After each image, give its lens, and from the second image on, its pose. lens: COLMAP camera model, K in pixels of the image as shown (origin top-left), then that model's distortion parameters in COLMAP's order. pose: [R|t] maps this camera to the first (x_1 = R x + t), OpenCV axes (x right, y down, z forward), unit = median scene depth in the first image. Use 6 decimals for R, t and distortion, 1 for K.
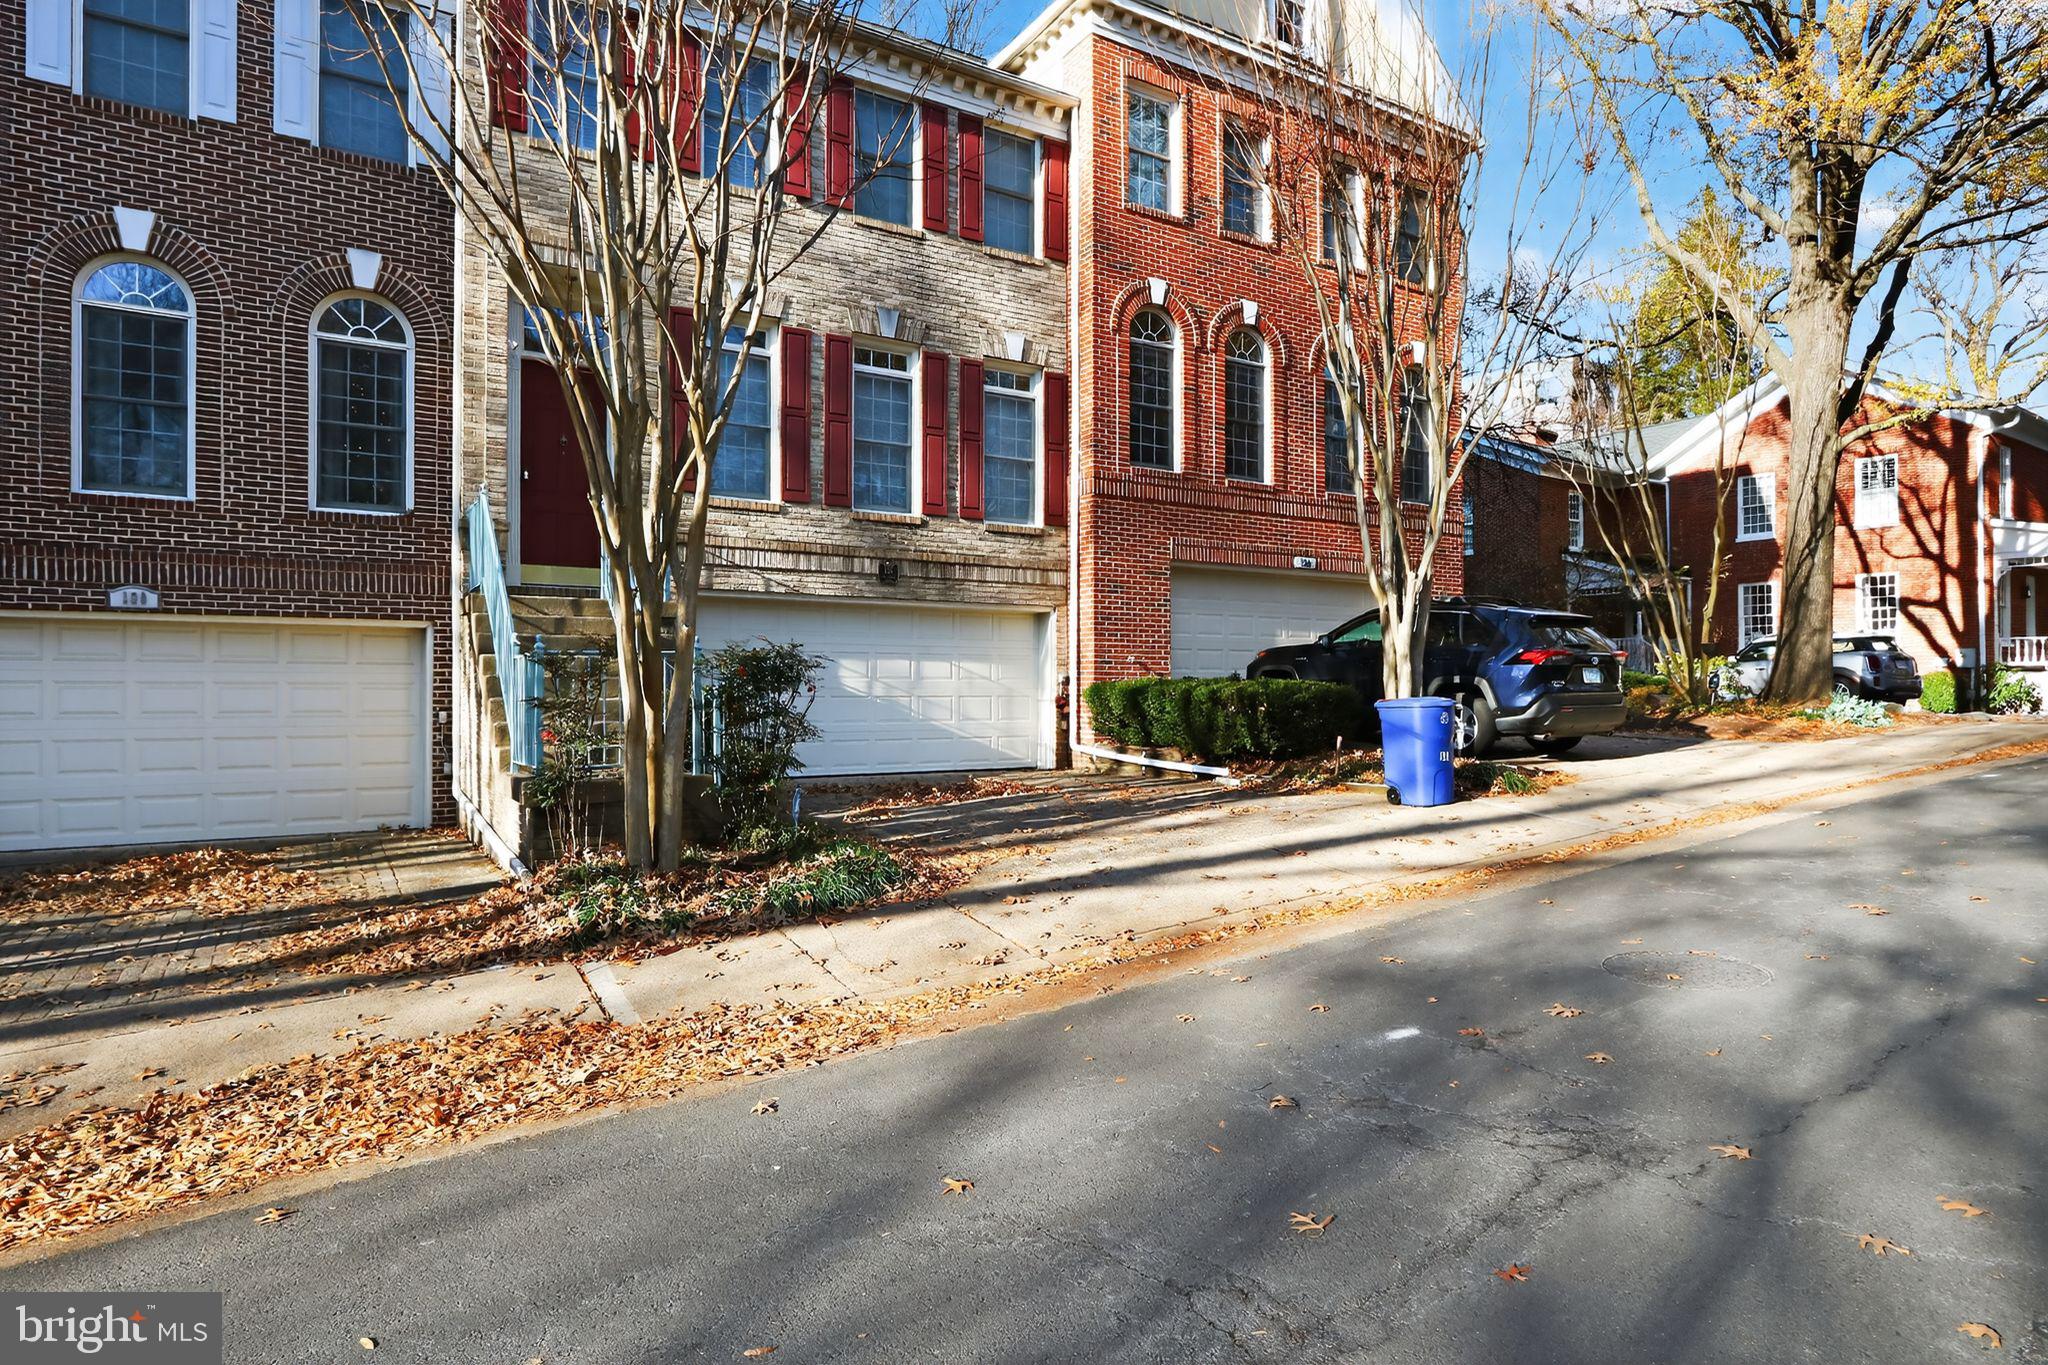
lens RADIAL K [[1074.2, 0, 1027.8], [0, 1074.2, 669.1], [0, 0, 1]] dist [-0.002383, -0.000577]
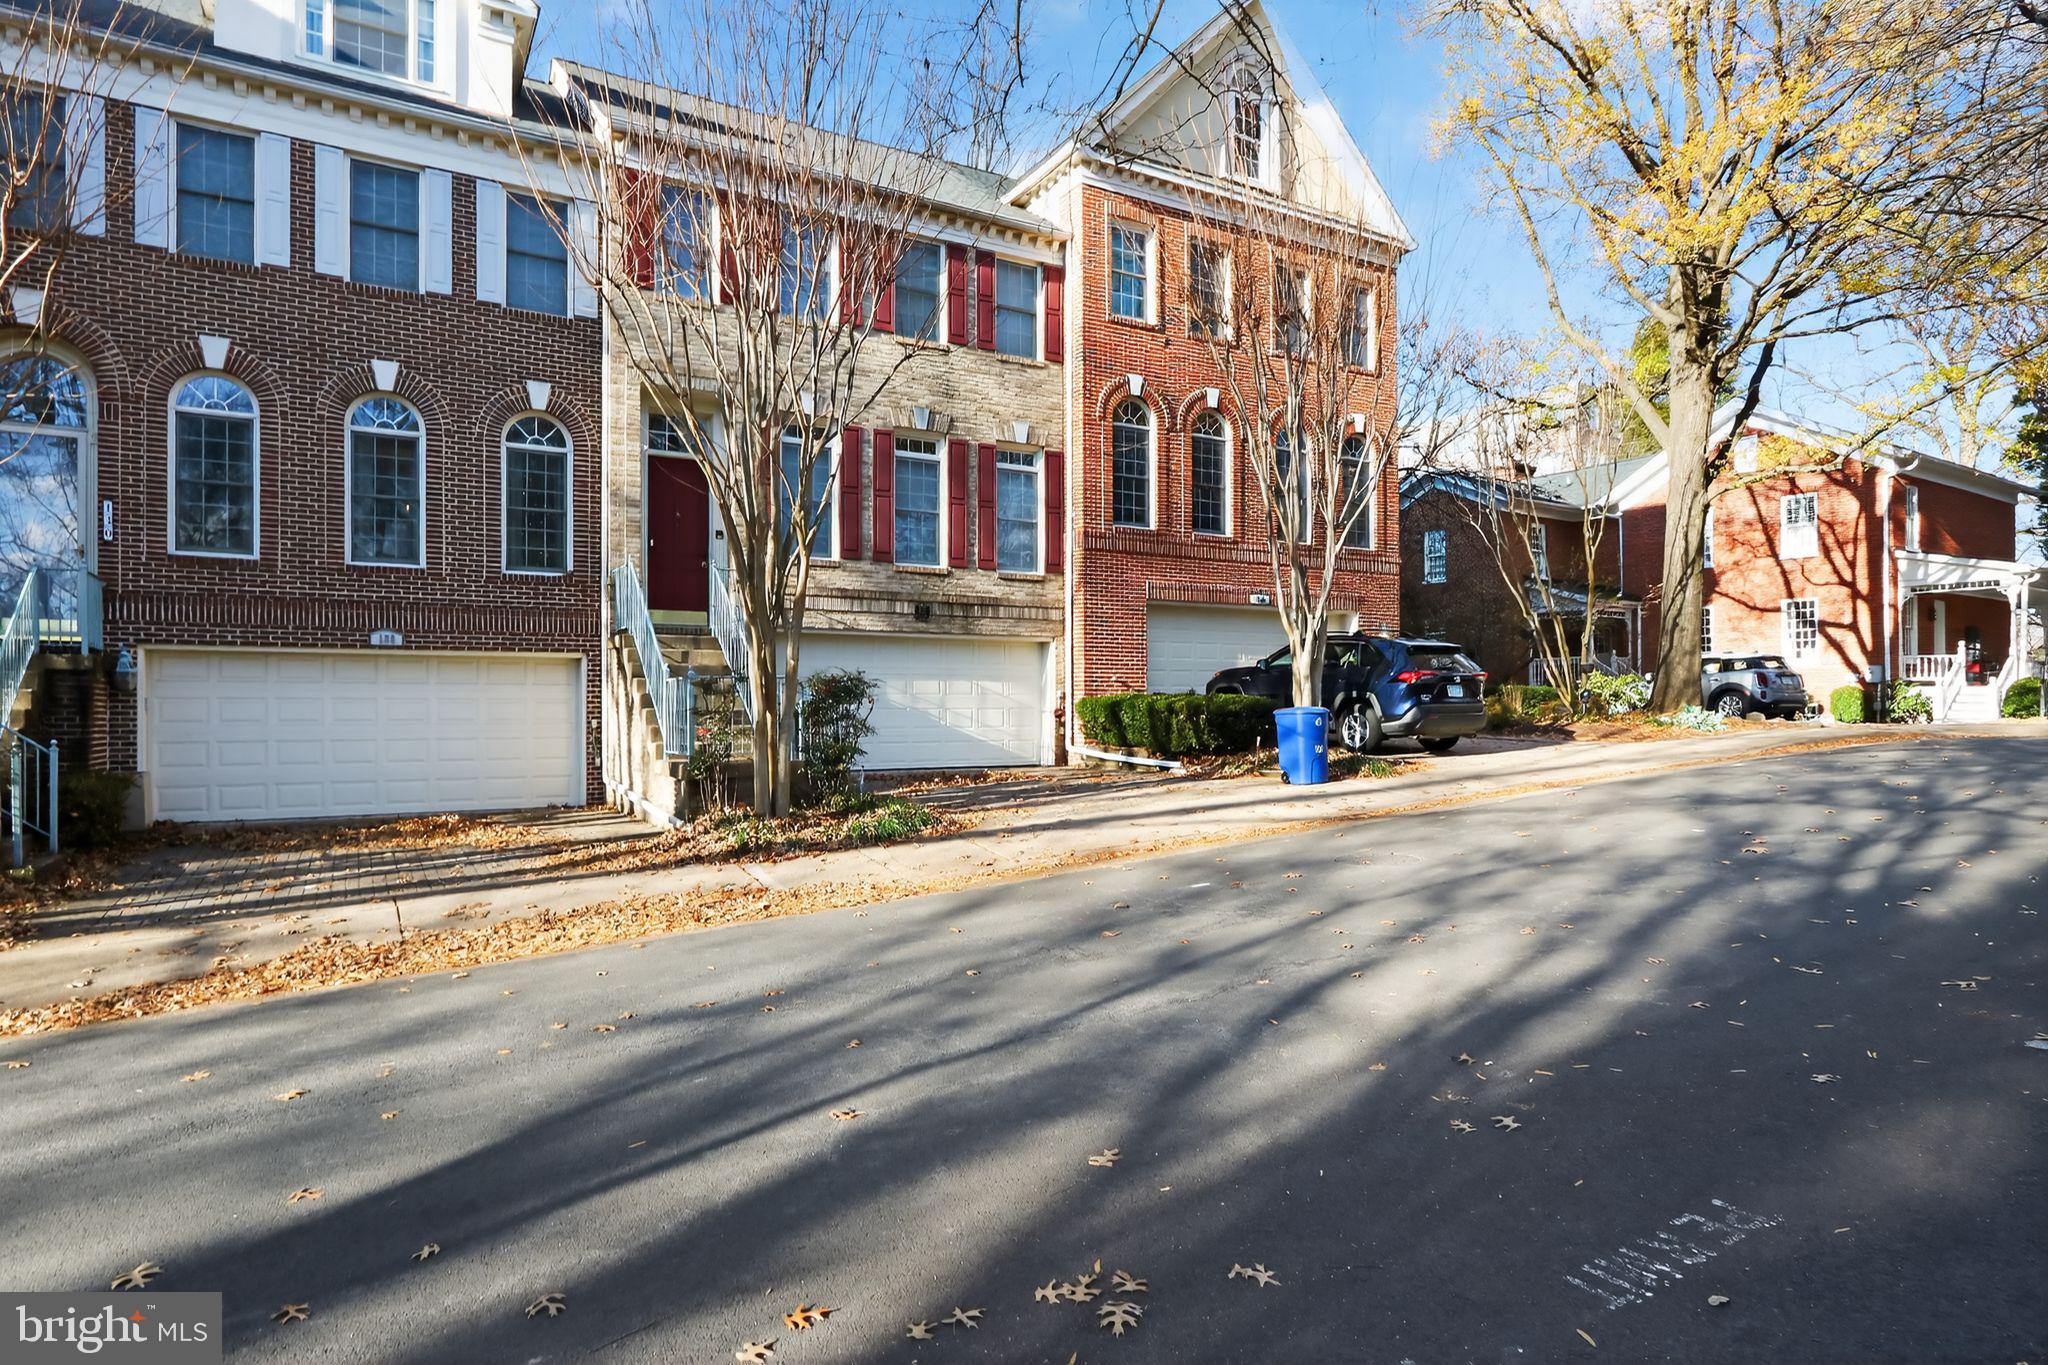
lens RADIAL K [[1038.9, 0, 1024.0], [0, 1038.9, 682.5], [0, 0, 1]] dist [-0.000641, 0.000119]
pose [[0.999529, -0.003069, -0.030530, 0.031221], [0.002978, 0.999991, -0.003034, -0.001518], [0.030539, 0.002942, 0.999529, -0.249551]]
